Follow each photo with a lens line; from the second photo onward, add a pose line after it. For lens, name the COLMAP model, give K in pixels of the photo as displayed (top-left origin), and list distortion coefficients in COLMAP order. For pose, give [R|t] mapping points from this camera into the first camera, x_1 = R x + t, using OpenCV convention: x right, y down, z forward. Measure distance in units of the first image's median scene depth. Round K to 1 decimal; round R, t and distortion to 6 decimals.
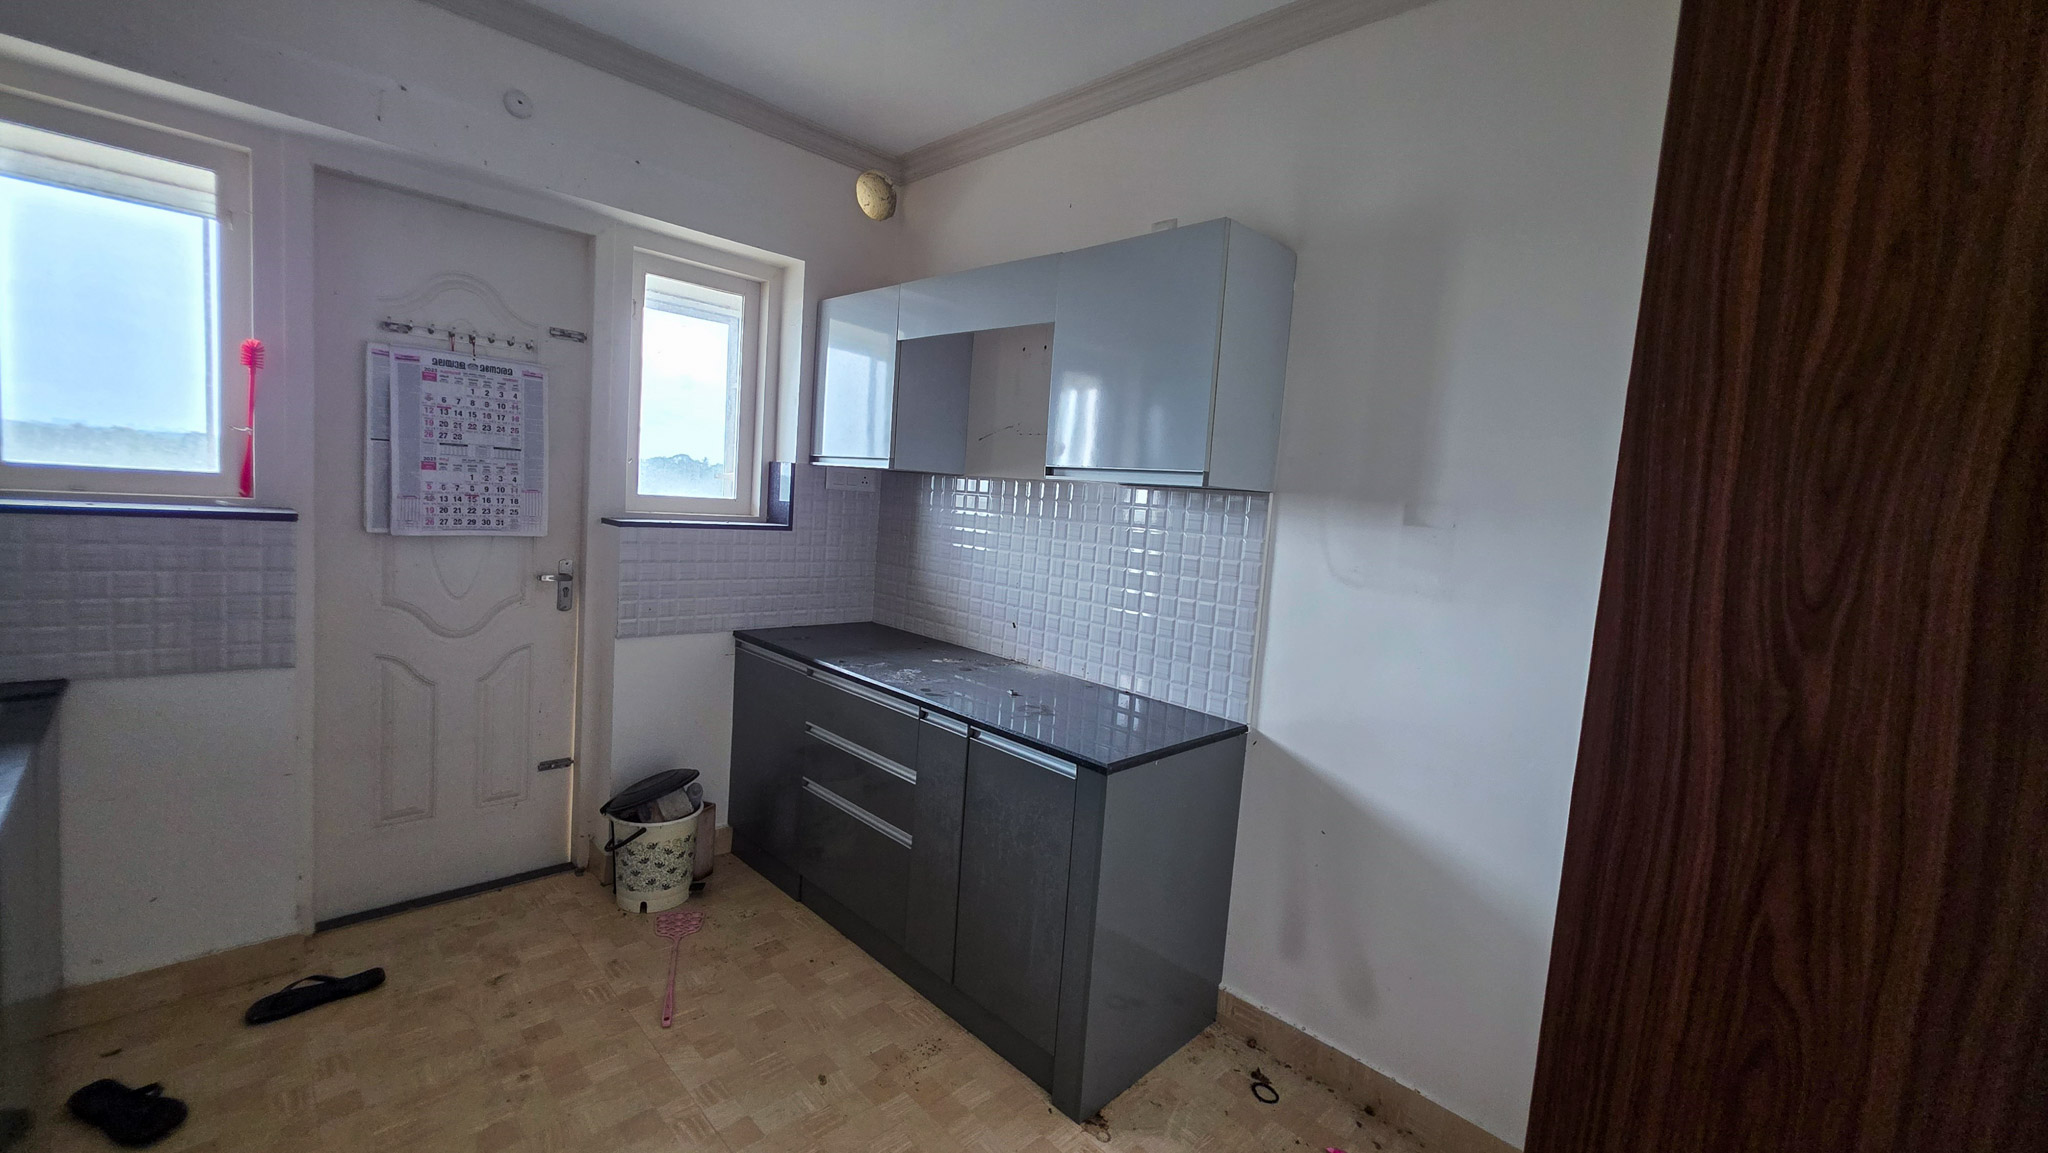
lens RADIAL K [[821.6, 0, 1028.1], [0, 821.6, 566.8], [0, 0, 1]] dist [0.001997, -0.000765]
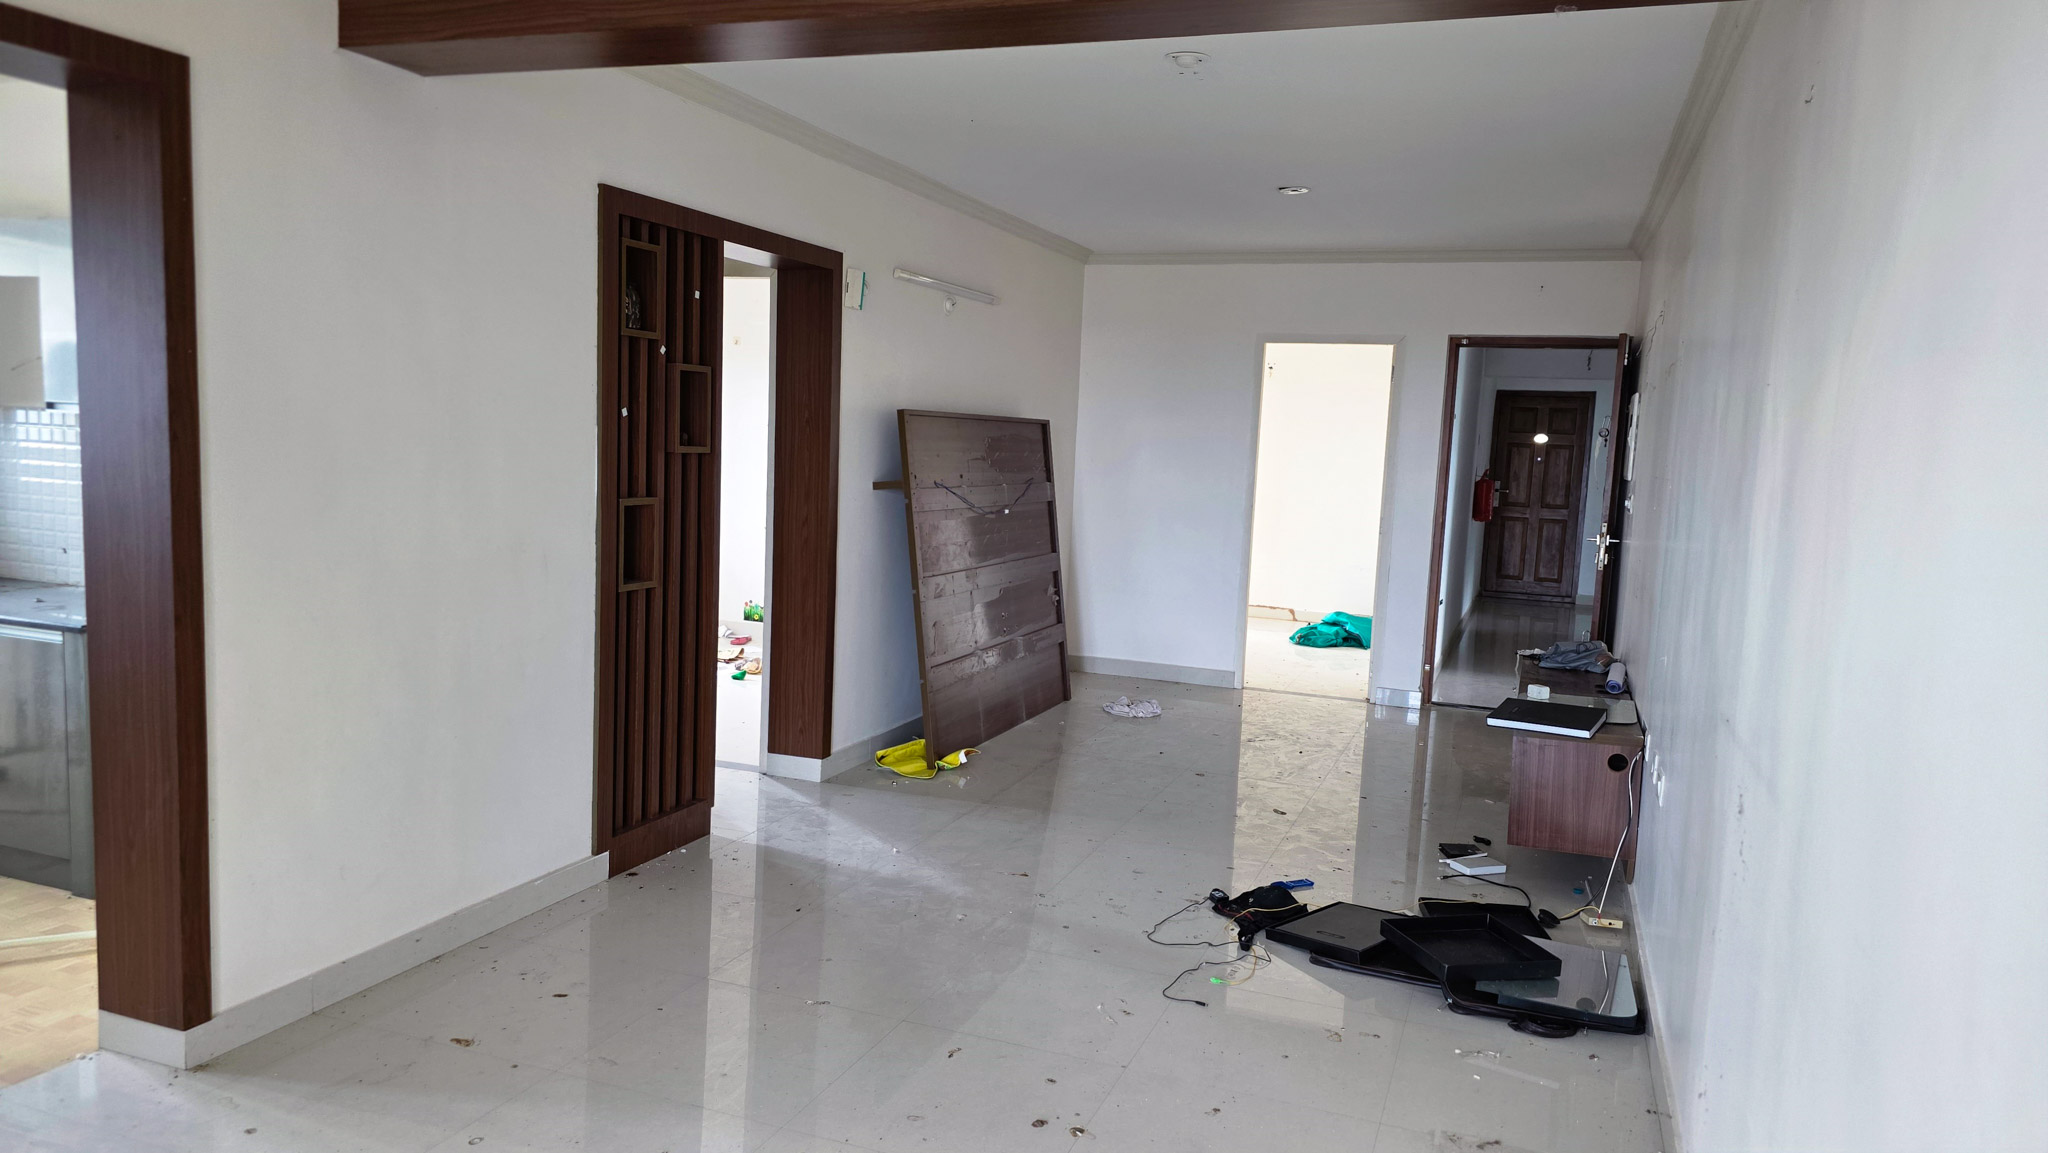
lens RADIAL K [[1369.8, 0, 1023.3], [0, 1369.8, 588.3], [0, 0, 1]] dist [0.069703, -0.075158]
pose [[0.913612, -0.081814, 0.398272, 0.417051], [0.061740, 0.996102, 0.062994, 0.088175], [-0.401873, -0.032963, 0.915102, -1.180047]]
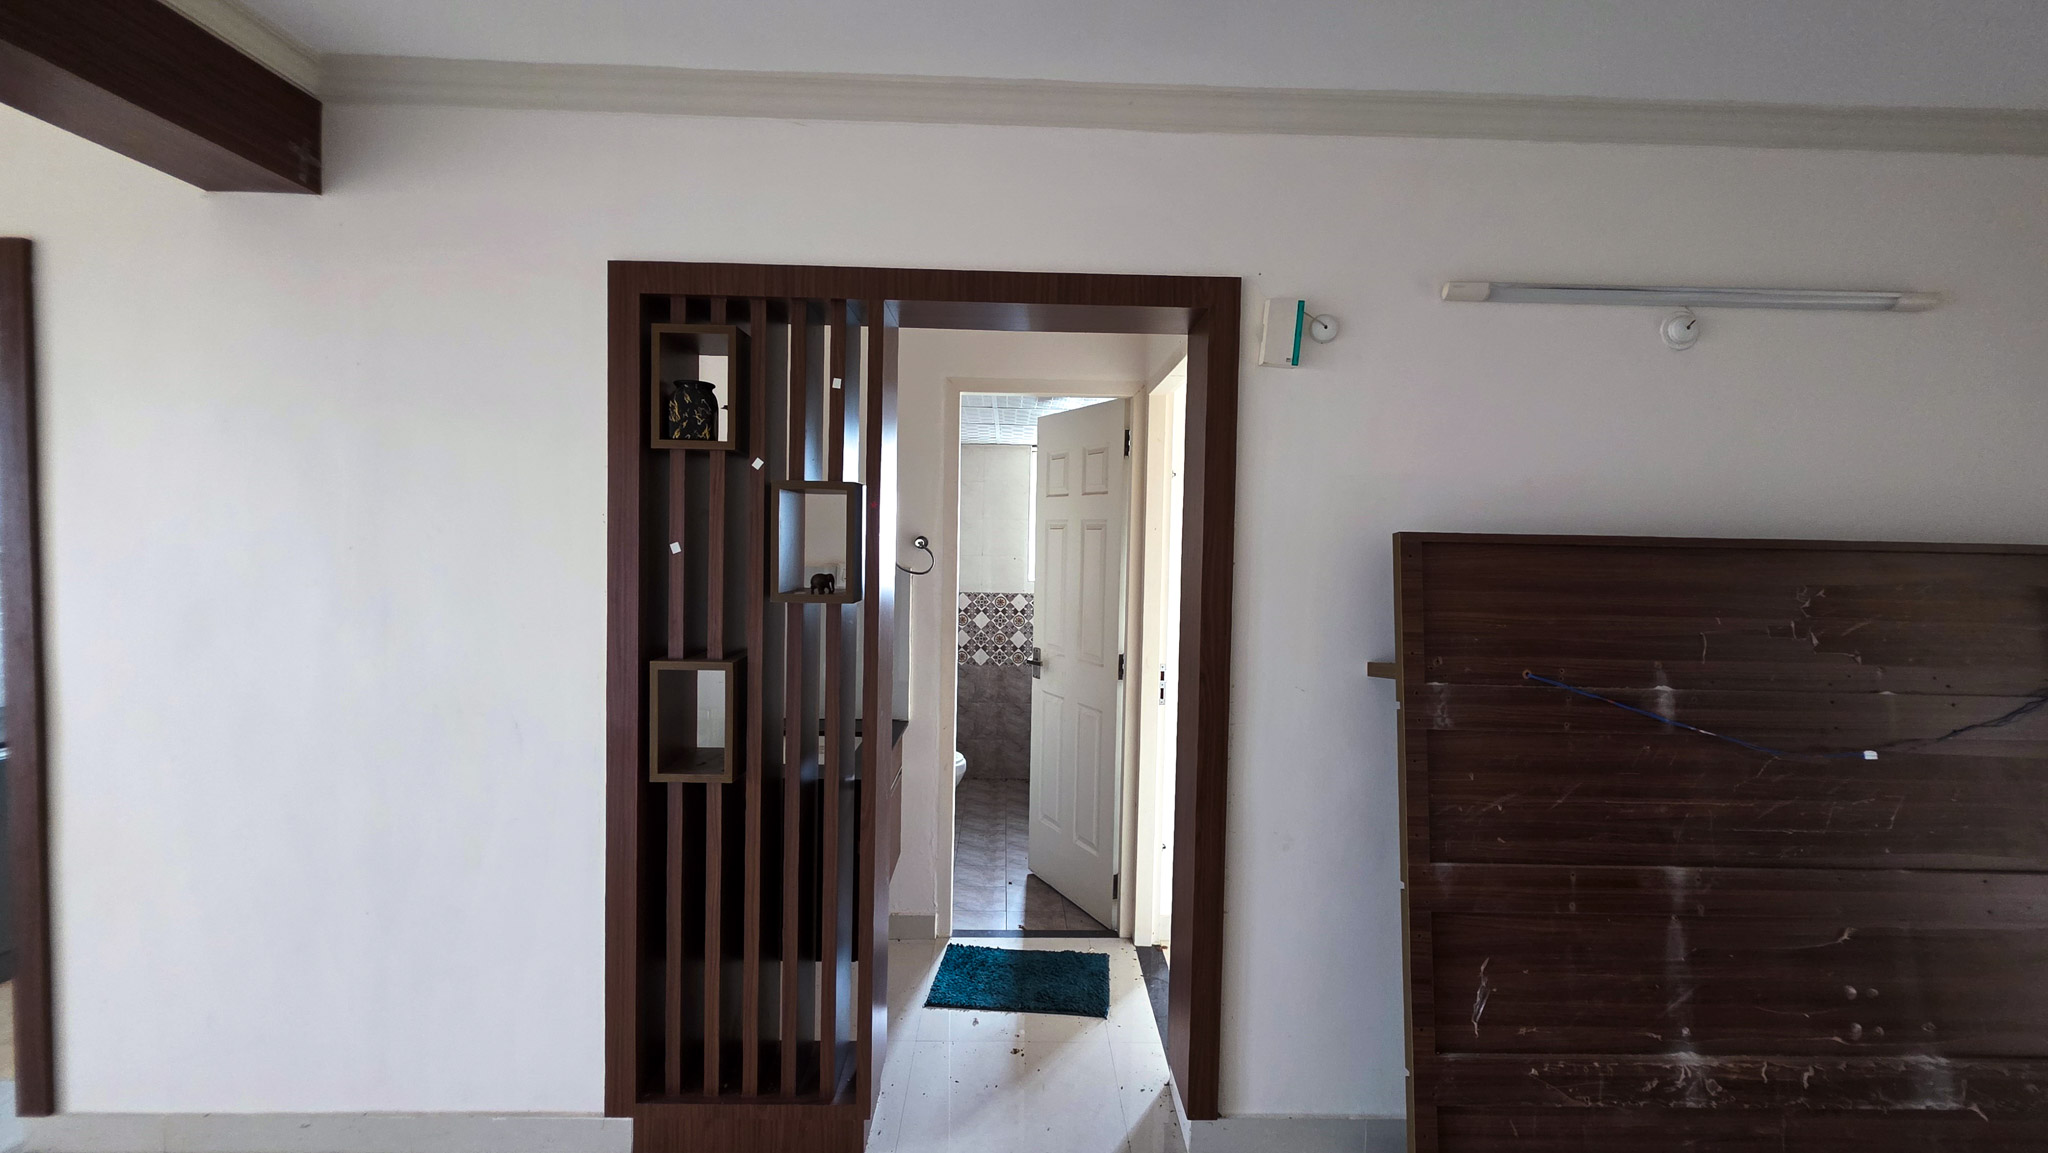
lens RADIAL K [[975.1, 0, 1024.1], [0, 975.1, 583.7], [0, 0, 1]] dist [-0.002218, 0.000198]
pose [[0.720202, -0.032544, -0.693000, 1.544137], [-0.025845, 0.996947, -0.073677, 0.040916], [0.693282, 0.070973, 0.717163, 0.161336]]
